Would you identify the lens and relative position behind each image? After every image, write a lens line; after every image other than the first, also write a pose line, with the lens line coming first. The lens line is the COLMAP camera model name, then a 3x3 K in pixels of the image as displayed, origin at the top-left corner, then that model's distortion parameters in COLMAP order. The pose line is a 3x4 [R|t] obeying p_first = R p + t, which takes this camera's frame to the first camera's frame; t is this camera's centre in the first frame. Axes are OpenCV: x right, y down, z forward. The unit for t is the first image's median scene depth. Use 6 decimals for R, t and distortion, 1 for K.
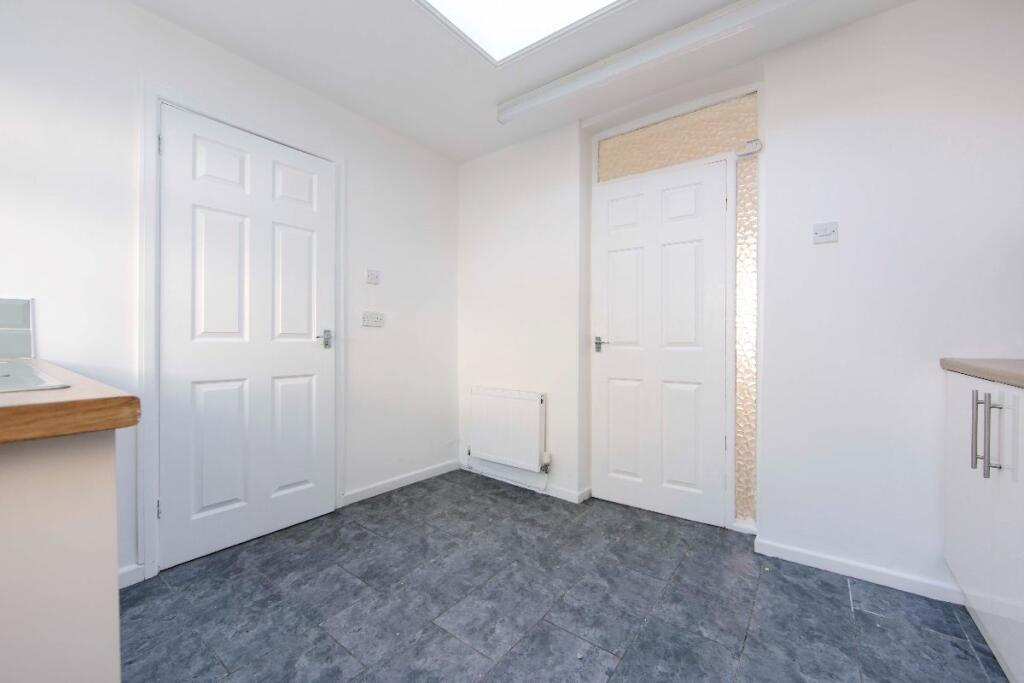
lens RADIAL K [[422.2, 0, 492.4], [0, 422.2, 339.8], [0, 0, 1]] dist [-0.004975, -0.000719]
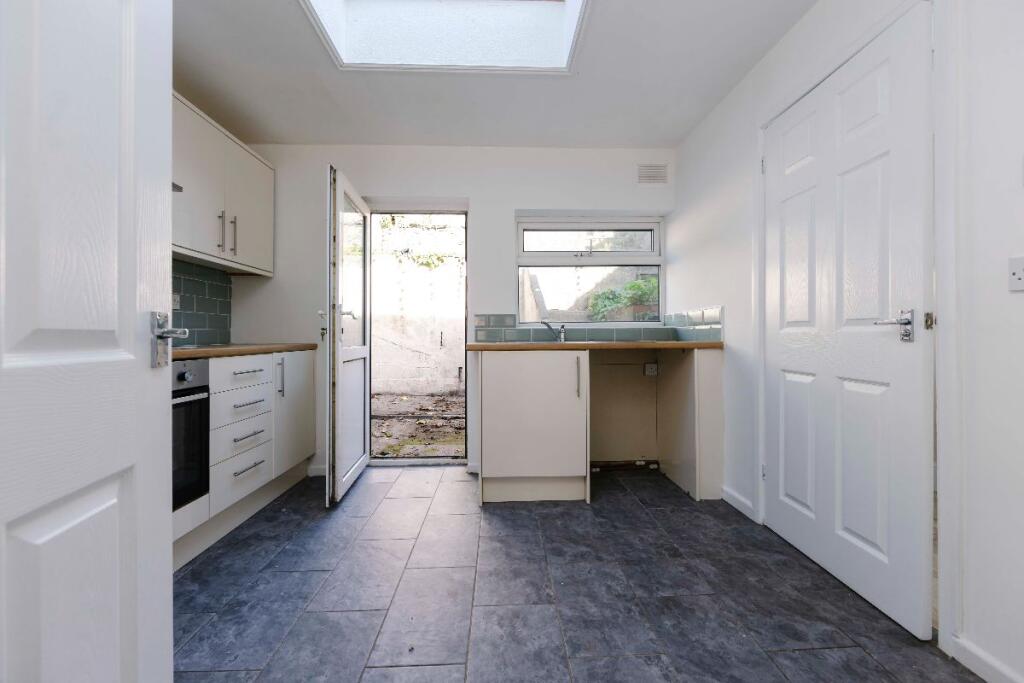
lens RADIAL K [[422.2, 0, 541.4], [0, 422.2, 329.2], [0, 0, 1]] dist [-0.004975, -0.000719]
pose [[-0.726617, -0.004992, -0.687025, 0.561379], [0.000741, 0.999967, -0.008050, 0.005473], [0.687043, -0.006358, -0.726589, 1.639390]]
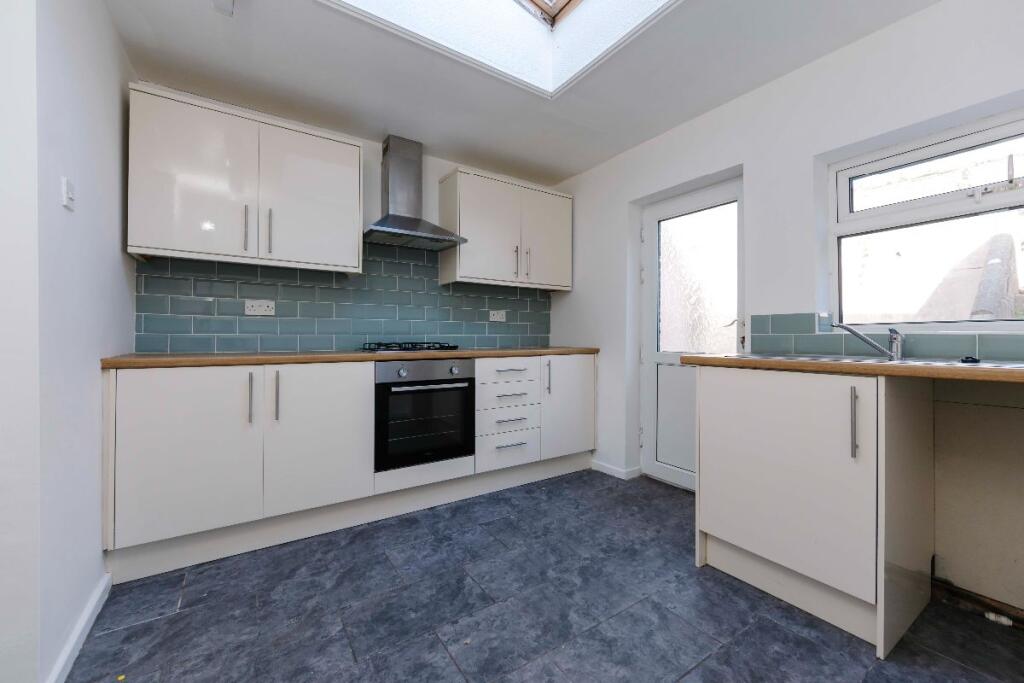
lens RADIAL K [[422.2, 0, 498.5], [0, 422.2, 330.5], [0, 0, 1]] dist [-0.004975, -0.000719]
pose [[-0.948062, 0.004705, 0.318050, -0.176903], [0.002734, 0.999974, -0.006646, -0.019994], [-0.318073, -0.005431, -0.948051, 1.673003]]
